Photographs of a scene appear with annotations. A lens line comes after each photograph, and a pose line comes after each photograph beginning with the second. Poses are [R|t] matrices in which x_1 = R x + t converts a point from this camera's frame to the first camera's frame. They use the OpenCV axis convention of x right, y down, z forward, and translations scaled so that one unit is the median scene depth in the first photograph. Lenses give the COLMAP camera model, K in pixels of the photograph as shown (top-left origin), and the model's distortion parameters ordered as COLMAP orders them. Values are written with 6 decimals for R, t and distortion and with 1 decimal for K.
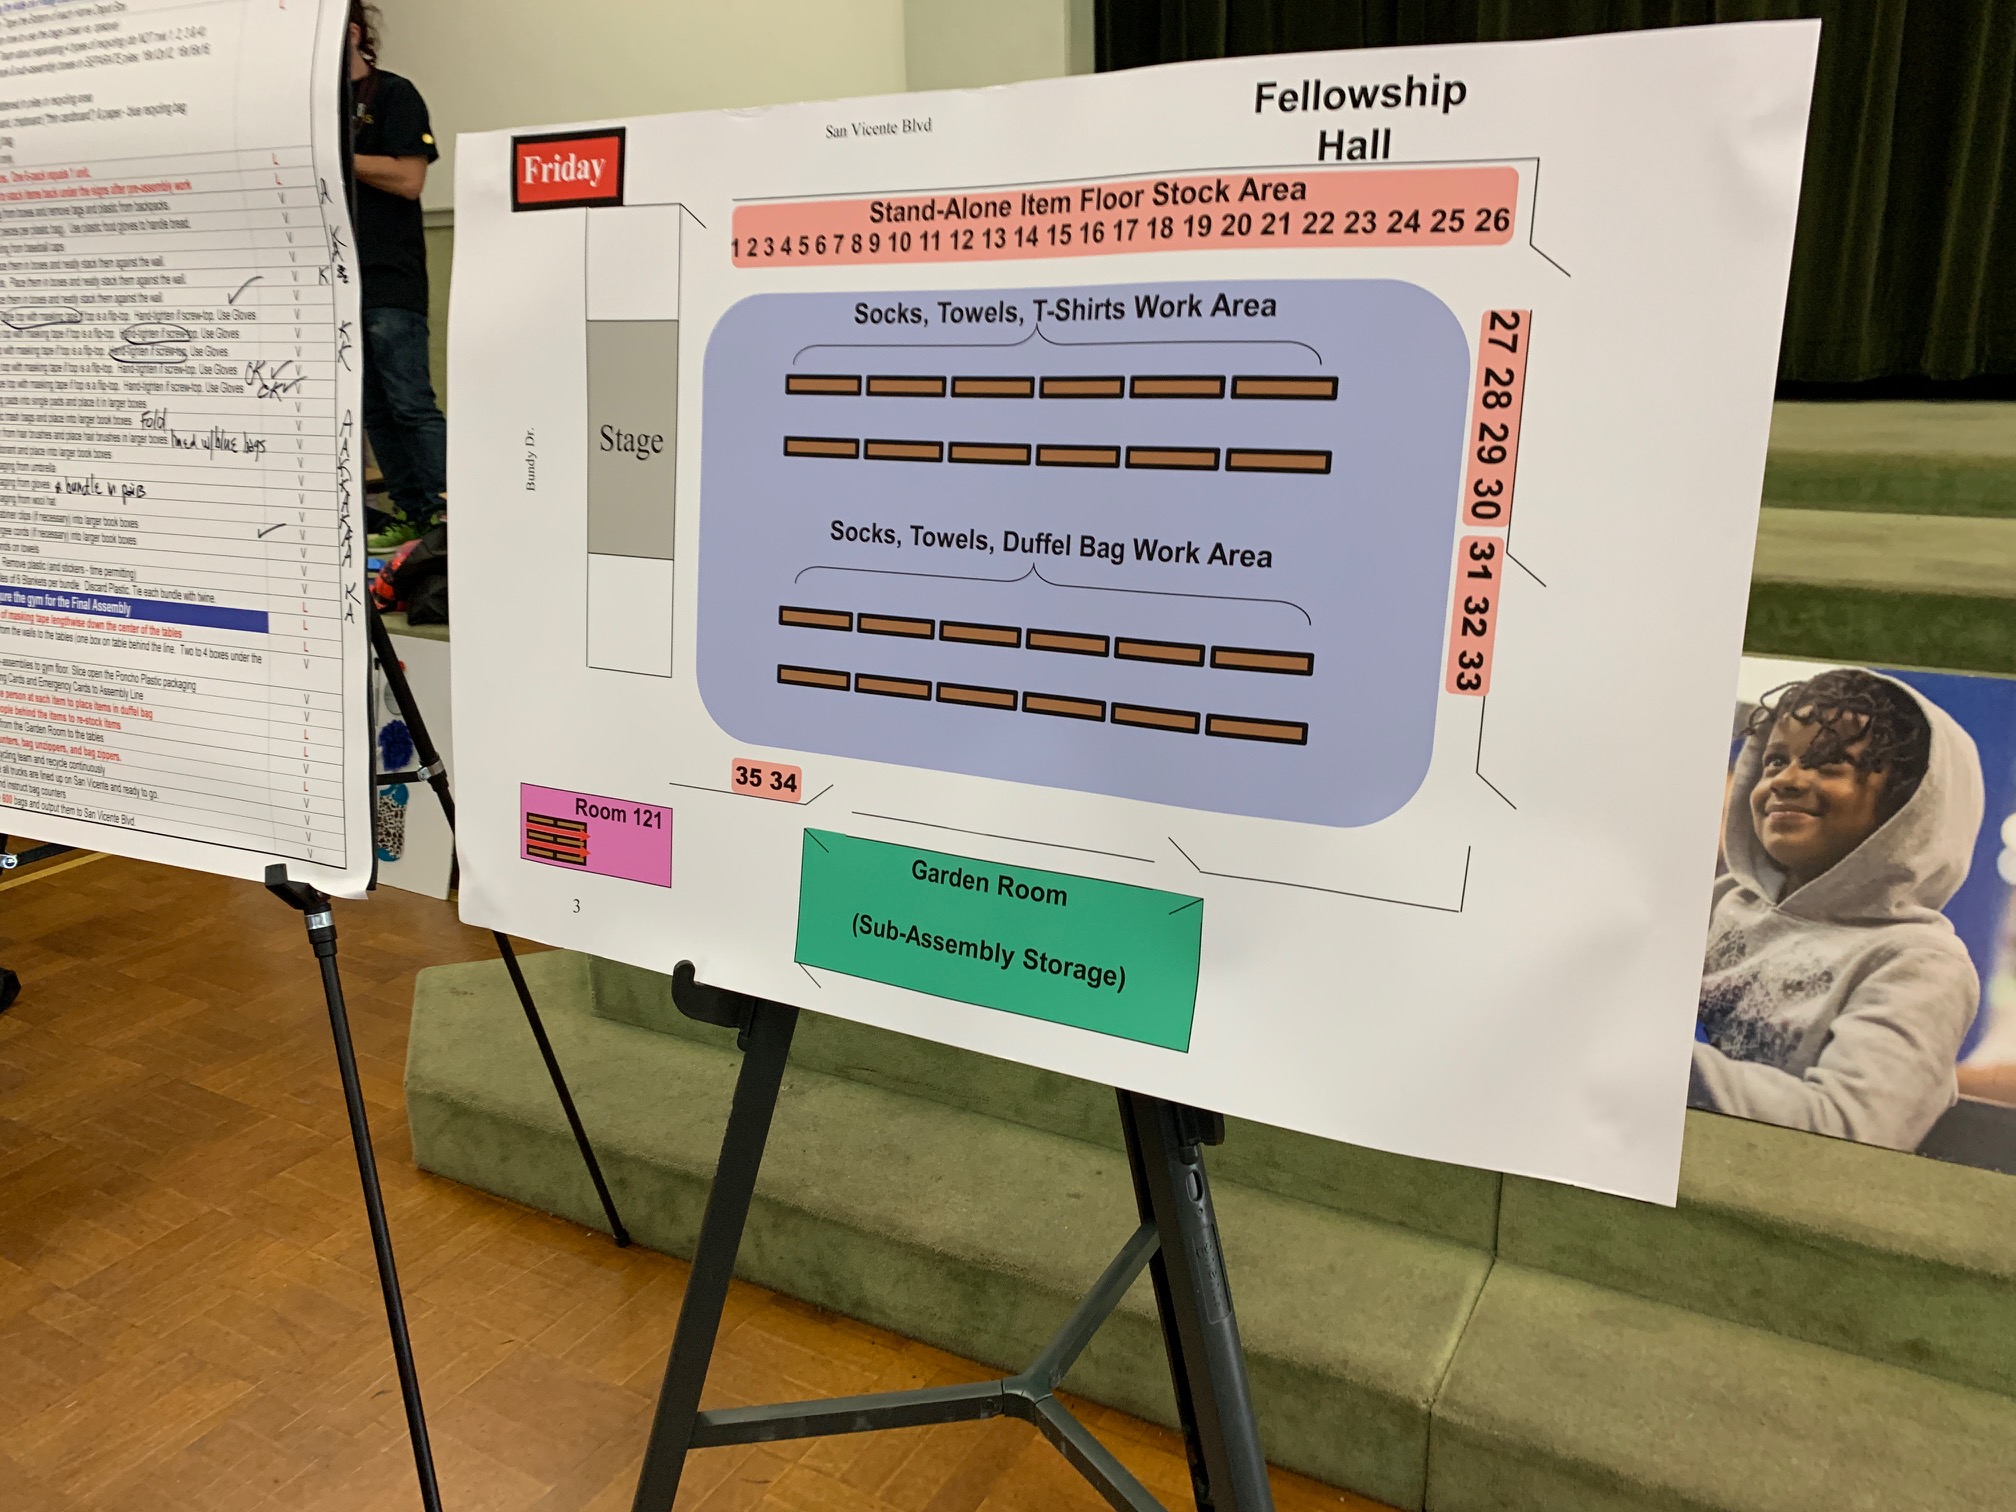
lens RADIAL K [[1493.3, 0, 1008.0], [0, 1493.3, 756.0], [0, 0, 1]] dist [0.011540, 0.006717]
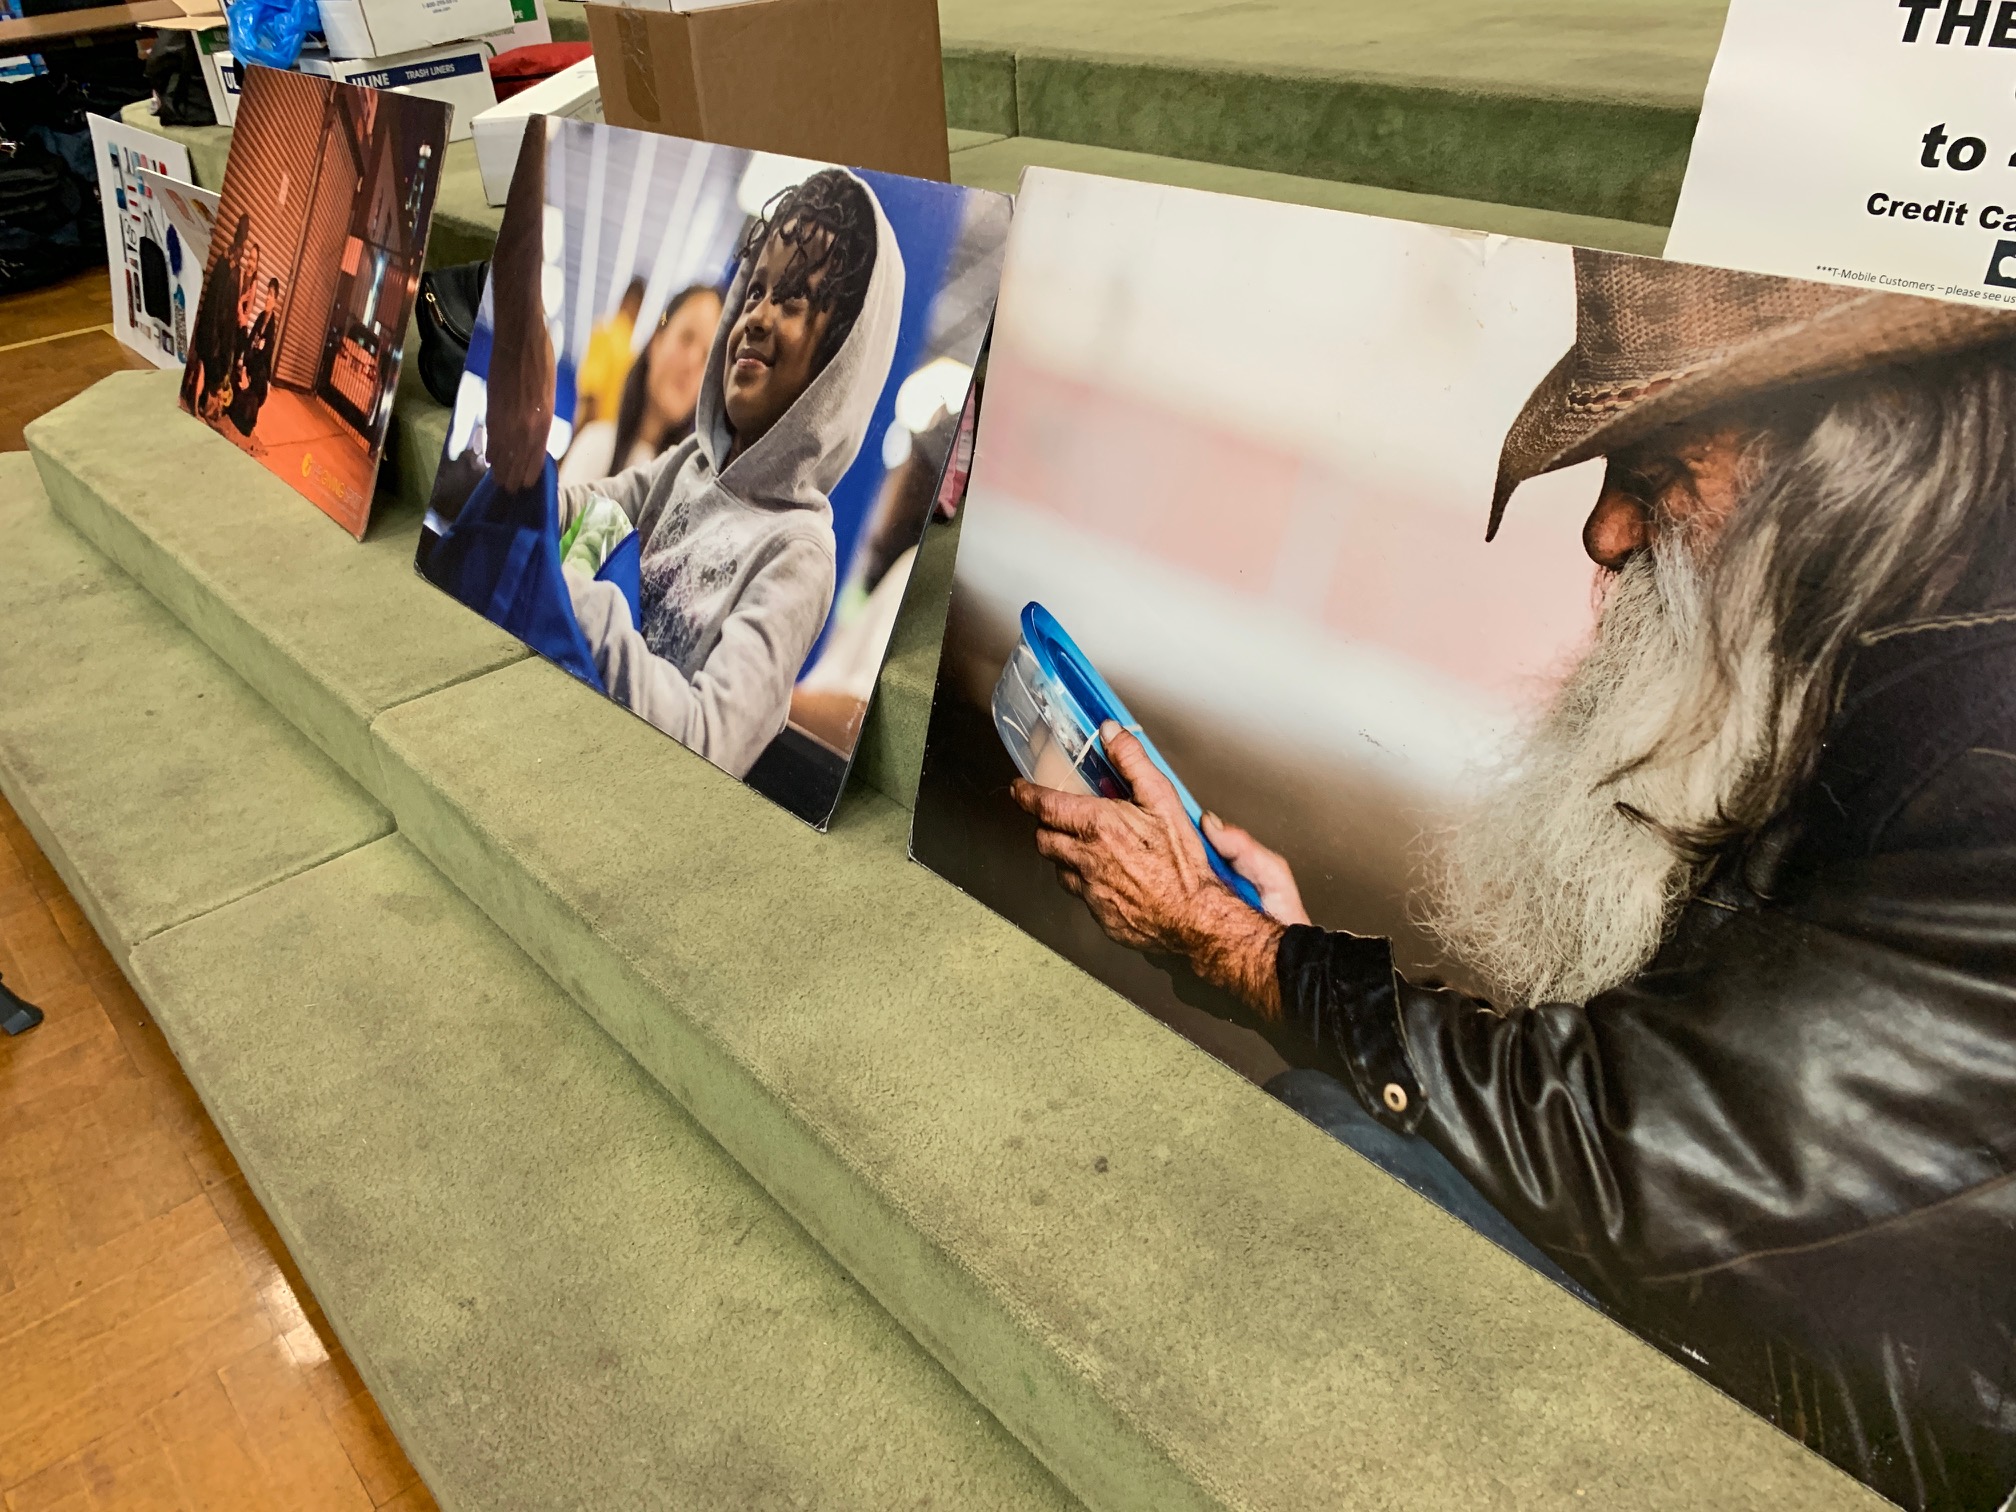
lens RADIAL K [[1493.3, 0, 1008.0], [0, 1493.3, 756.0], [0, 0, 1]] dist [0.011540, 0.006717]
pose [[0.945310, 0.145394, -0.291974, 0.929692], [-0.059521, 0.957018, 0.283857, 0.005915], [0.320695, -0.250954, 0.913333, 0.276568]]
